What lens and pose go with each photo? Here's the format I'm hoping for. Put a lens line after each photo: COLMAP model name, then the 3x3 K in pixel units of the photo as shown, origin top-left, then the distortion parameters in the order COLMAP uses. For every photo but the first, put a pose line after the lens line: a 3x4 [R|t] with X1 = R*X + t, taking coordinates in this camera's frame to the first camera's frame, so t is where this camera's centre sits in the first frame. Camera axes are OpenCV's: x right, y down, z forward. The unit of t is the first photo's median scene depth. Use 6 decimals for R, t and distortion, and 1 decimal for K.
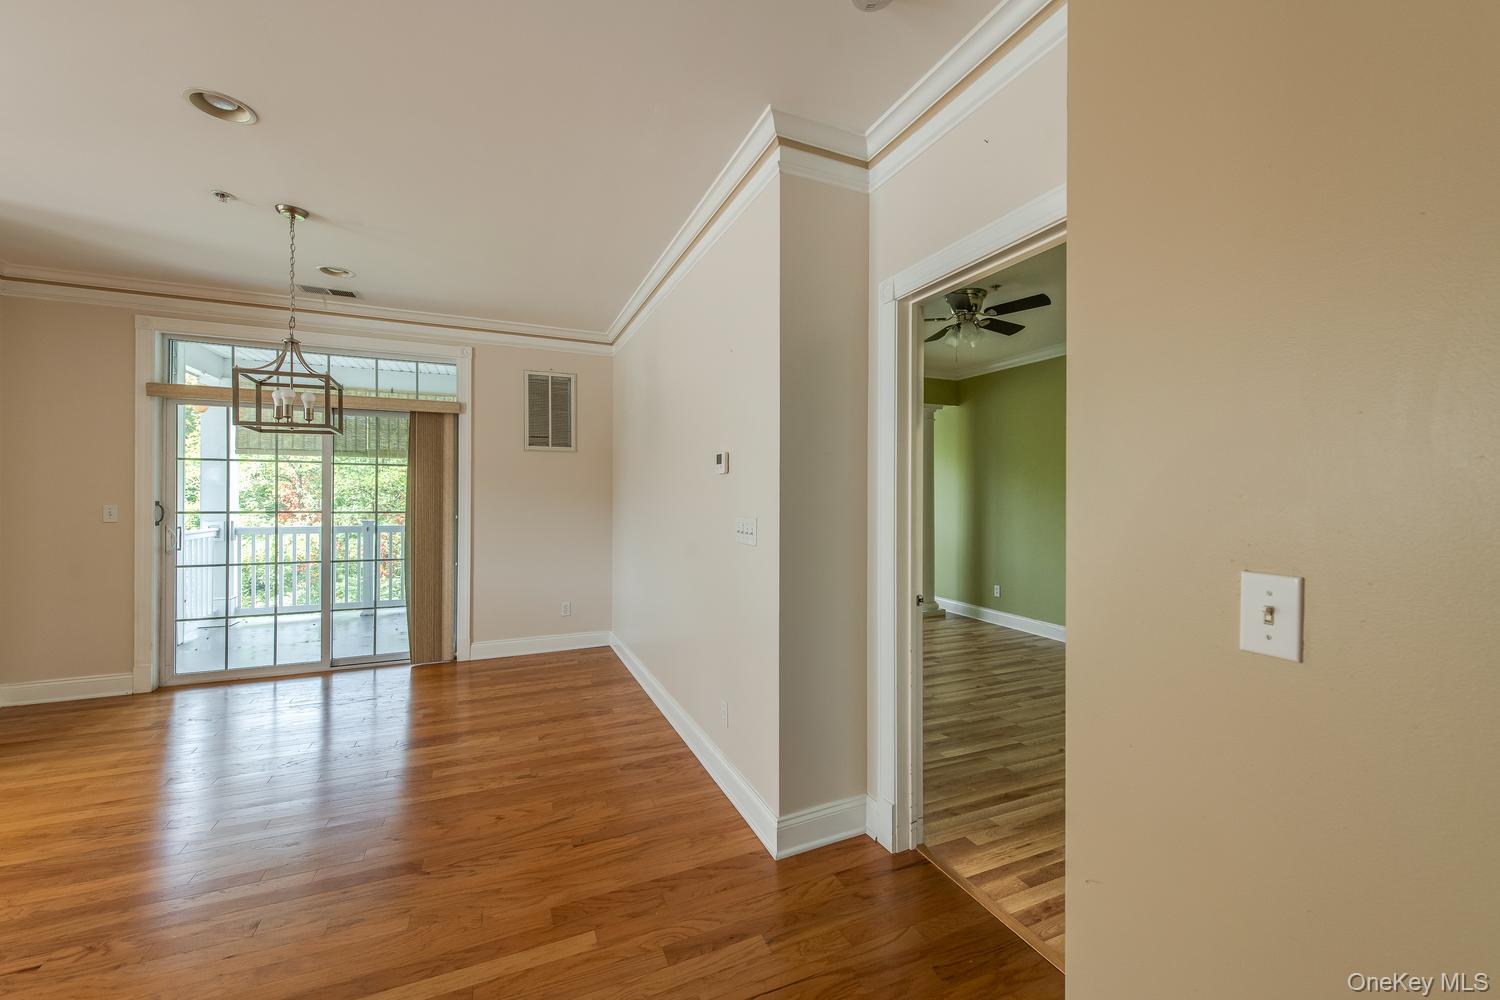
lens RADIAL K [[585.5, 0, 752.0], [0, 585.5, 496.2], [0, 0, 1]] dist [0.012486, -0.003951]
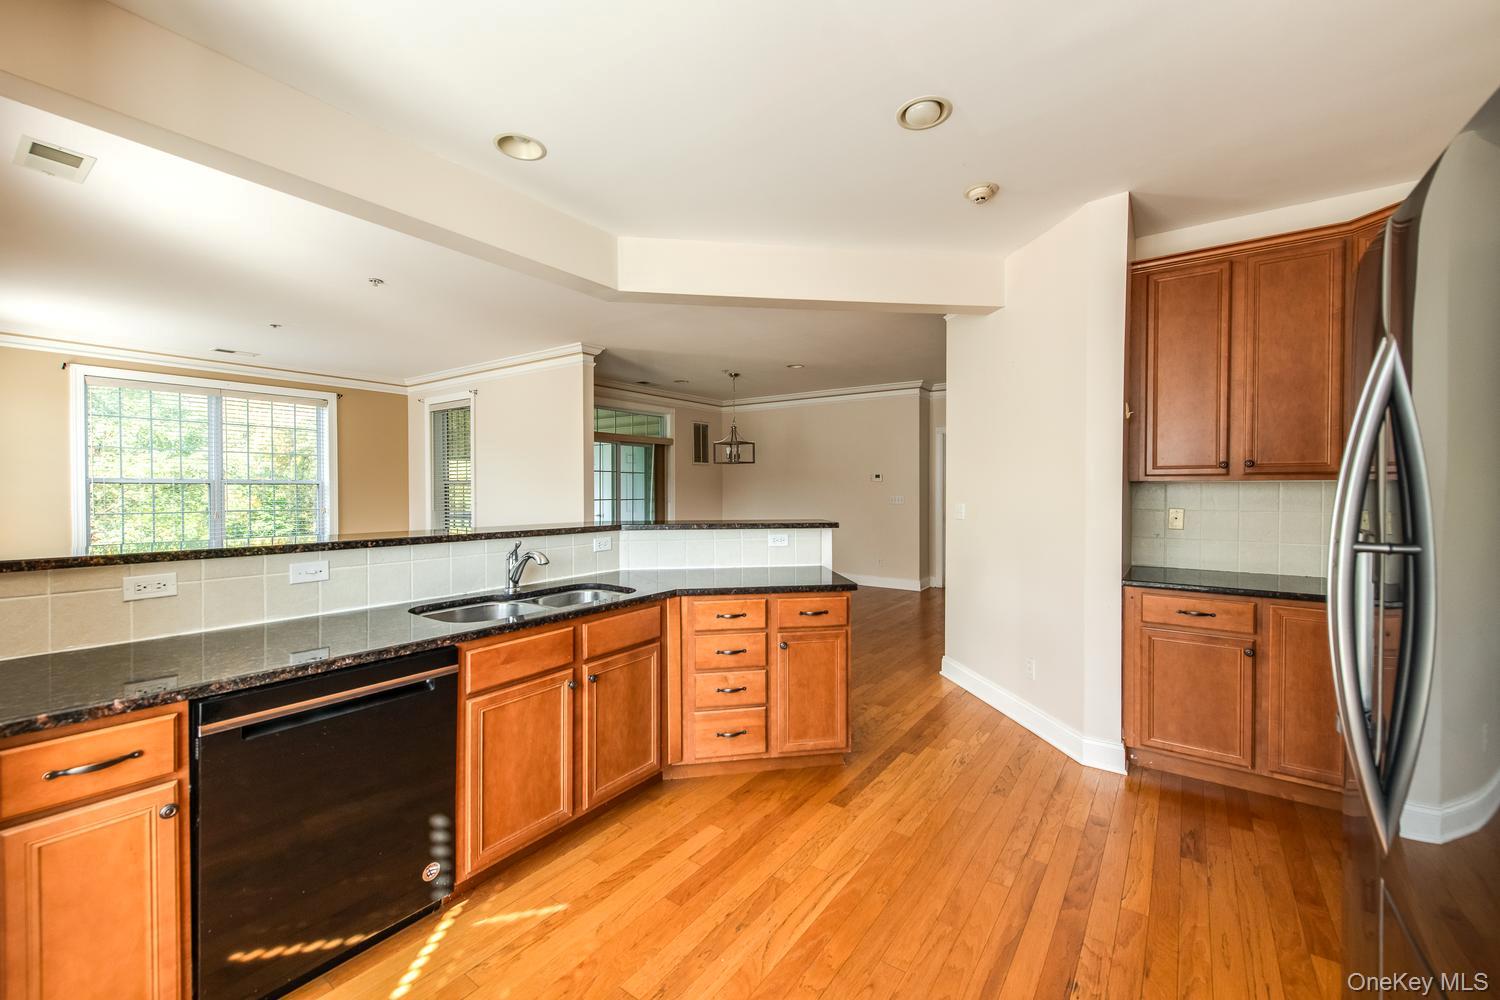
lens RADIAL K [[594.0, 0, 754.4], [0, 594.0, 496.6], [0, 0, 1]] dist [0.016331, -0.005370]
pose [[0.864159, -0.014554, 0.503009, -1.438136], [0.006682, 0.999825, 0.017449, -0.011825], [-0.503175, -0.011718, 0.864105, -0.873373]]
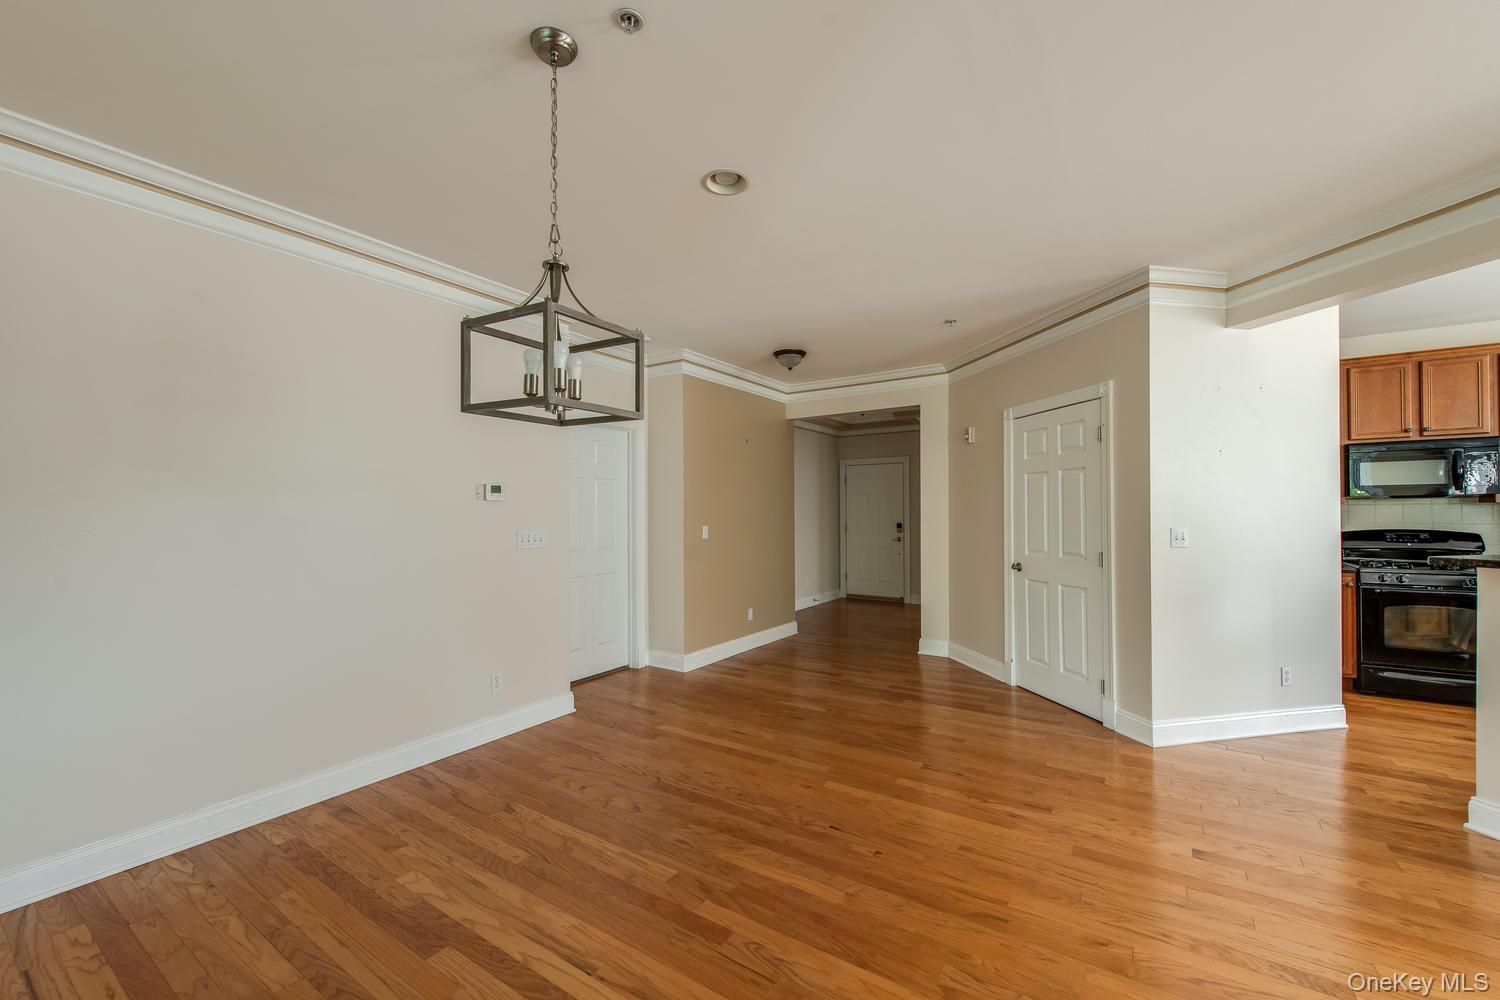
lens RADIAL K [[599.1, 0, 748.6], [0, 599.1, 506.2], [0, 0, 1]] dist [0.002891, -0.000034]
pose [[-0.532211, 0.004160, 0.846602, -1.023119], [0.003827, 0.999990, -0.002507, -0.013941], [-0.846603, 0.001905, -0.532221, 0.848555]]
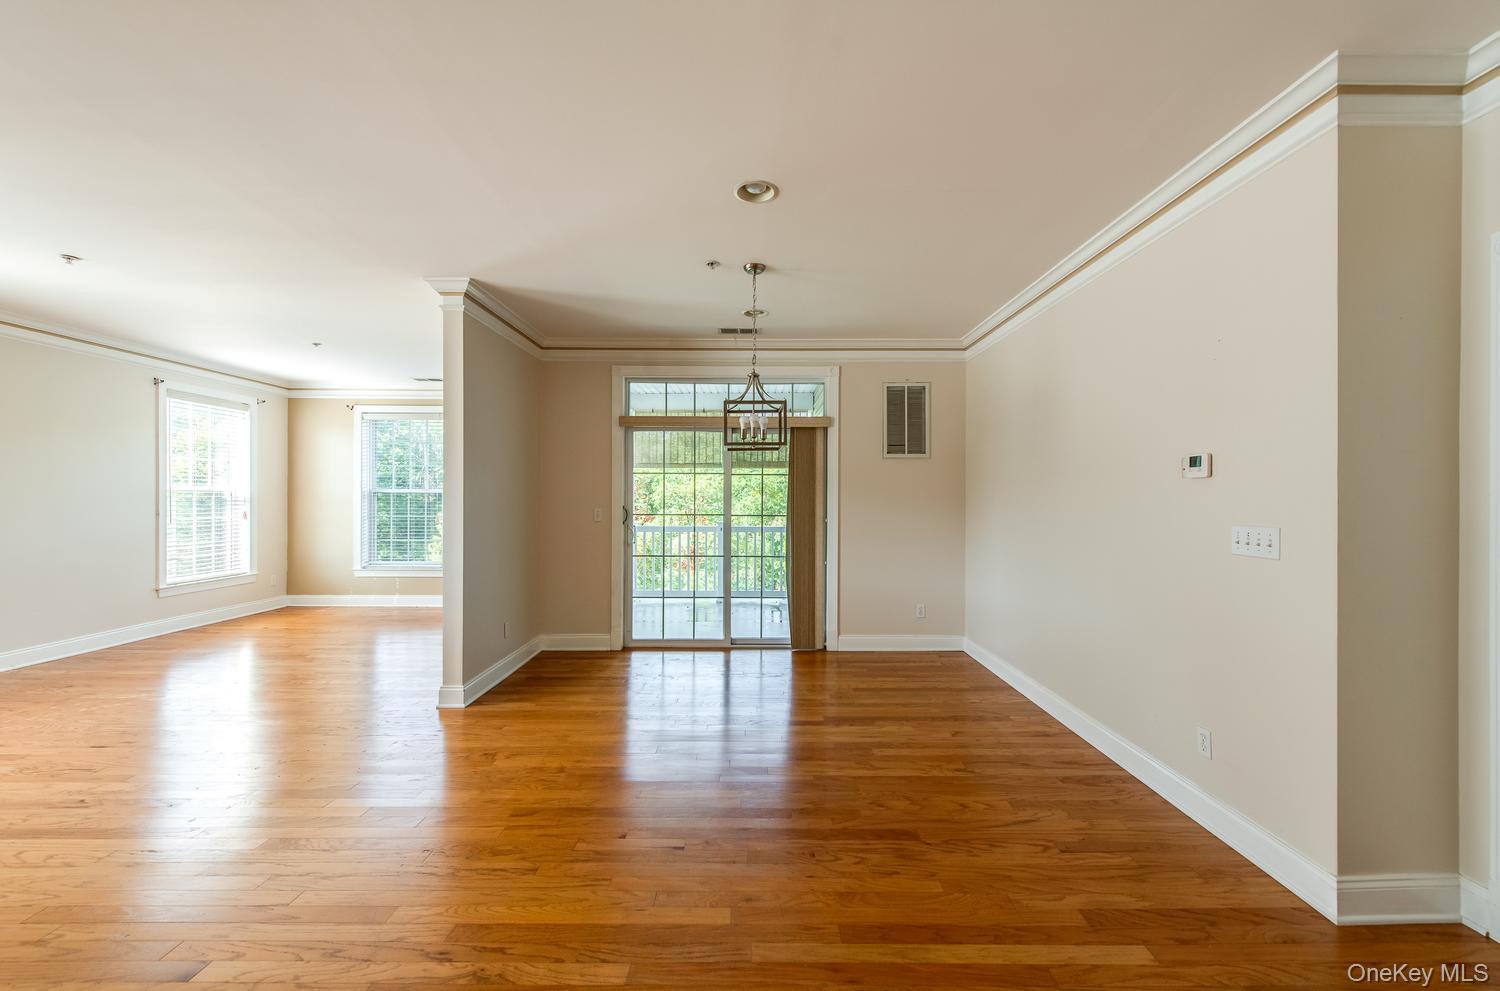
lens RADIAL K [[584.2, 0, 756.6], [0, 584.2, 499.7], [0, 0, 1]] dist [0.013039, -0.004227]
pose [[0.914959, -0.002054, -0.403542, -0.212628], [0.001717, 0.999998, -0.001196, -0.002910], [0.403543, 0.000401, 0.914960, -0.073868]]
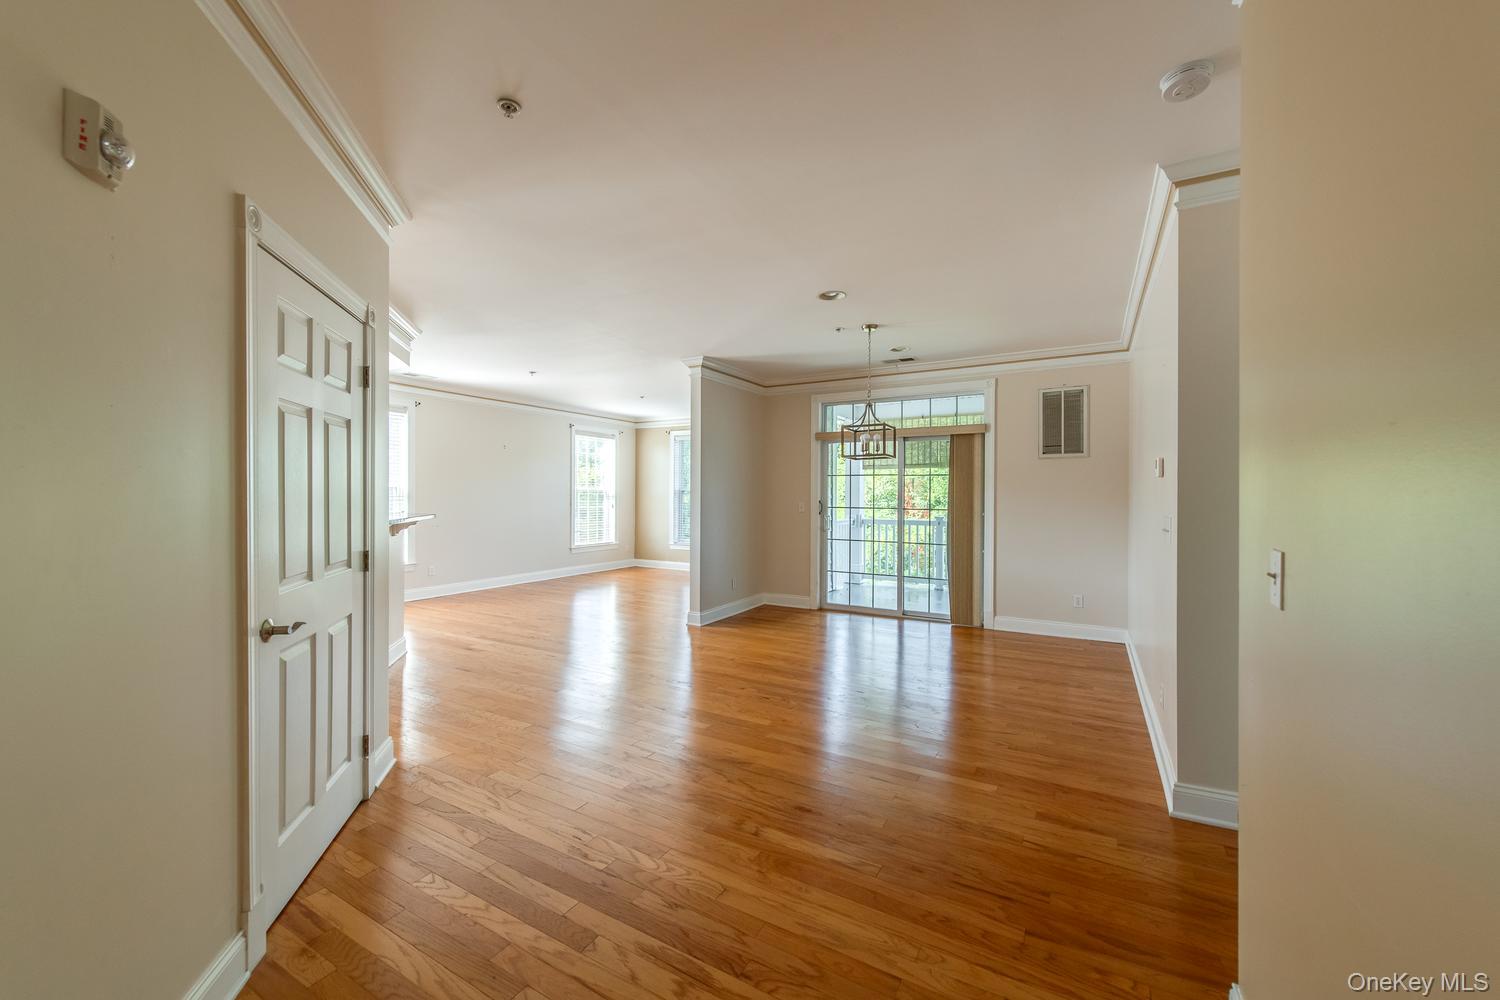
lens RADIAL K [[585.5, 0, 752.0], [0, 585.5, 496.2], [0, 0, 1]] dist [0.012486, -0.003951]
pose [[0.593110, -0.001231, -0.805120, 0.263165], [-0.002249, 0.999992, -0.003185, 0.001772], [0.805118, 0.003699, 0.593103, -0.183229]]
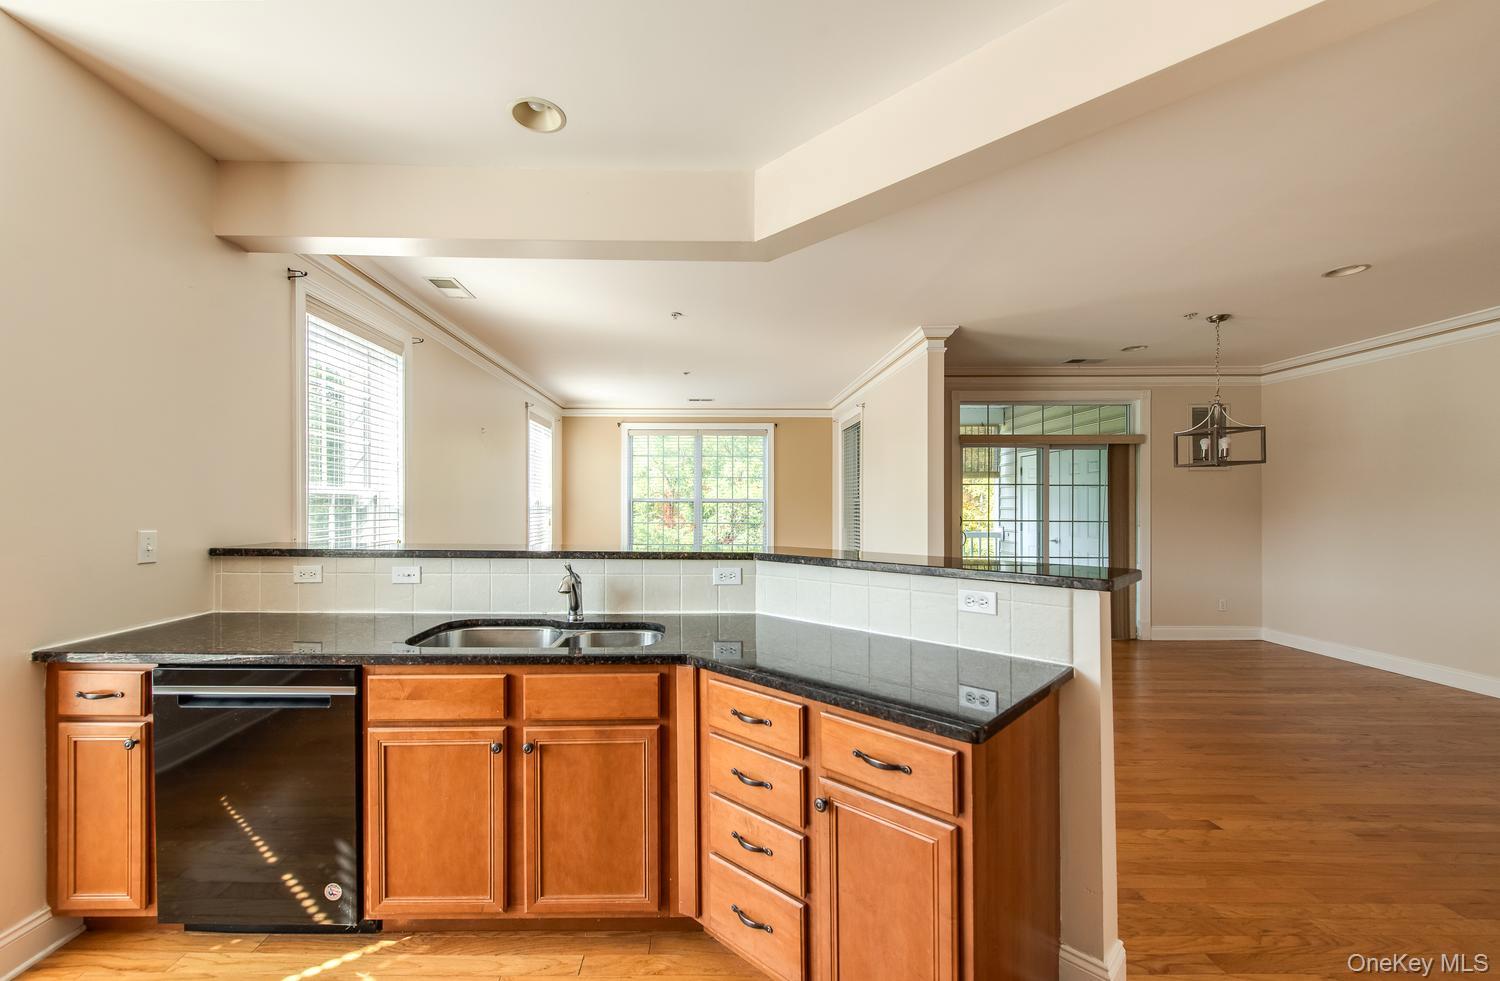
lens RADIAL K [[596.1, 0, 712.0], [0, 596.1, 505.5], [0, 0, 1]] dist [0.005981, -0.000636]
pose [[0.913962, -0.005168, -0.405766, -0.978436], [0.003506, 0.999982, -0.004838, -0.005785], [0.405784, 0.002999, 0.913964, -0.652268]]
